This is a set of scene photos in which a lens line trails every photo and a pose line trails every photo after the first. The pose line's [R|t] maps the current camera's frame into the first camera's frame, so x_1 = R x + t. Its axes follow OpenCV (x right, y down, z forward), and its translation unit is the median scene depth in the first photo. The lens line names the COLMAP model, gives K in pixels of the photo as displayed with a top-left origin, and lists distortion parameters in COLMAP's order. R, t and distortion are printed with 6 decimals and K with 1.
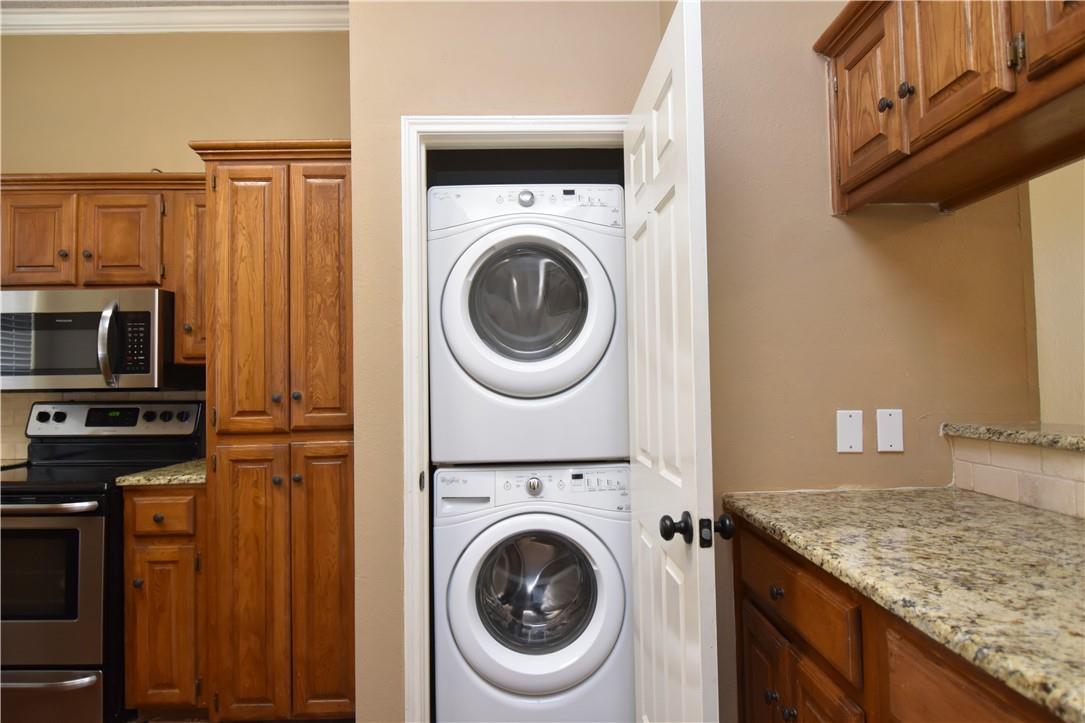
lens RADIAL K [[612.3, 0, 547.8], [0, 612.3, 360.4], [0, 0, 1]] dist [-0.005177, -0.002553]
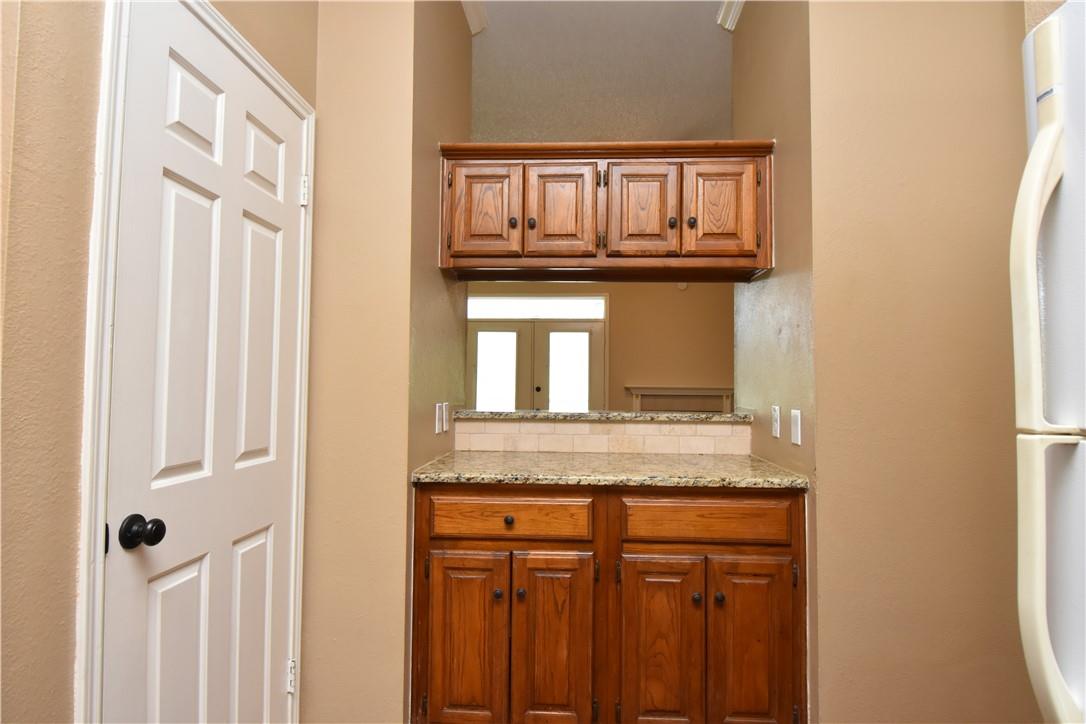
lens RADIAL K [[578.3, 0, 558.6], [0, 578.3, 363.9], [0, 0, 1]] dist [-0.003111, -0.002848]
pose [[0.074287, 0.064461, 0.995151, -1.379432], [-0.047860, 0.996989, -0.061007, 0.094771], [-0.996088, -0.043096, 0.077148, 0.992719]]
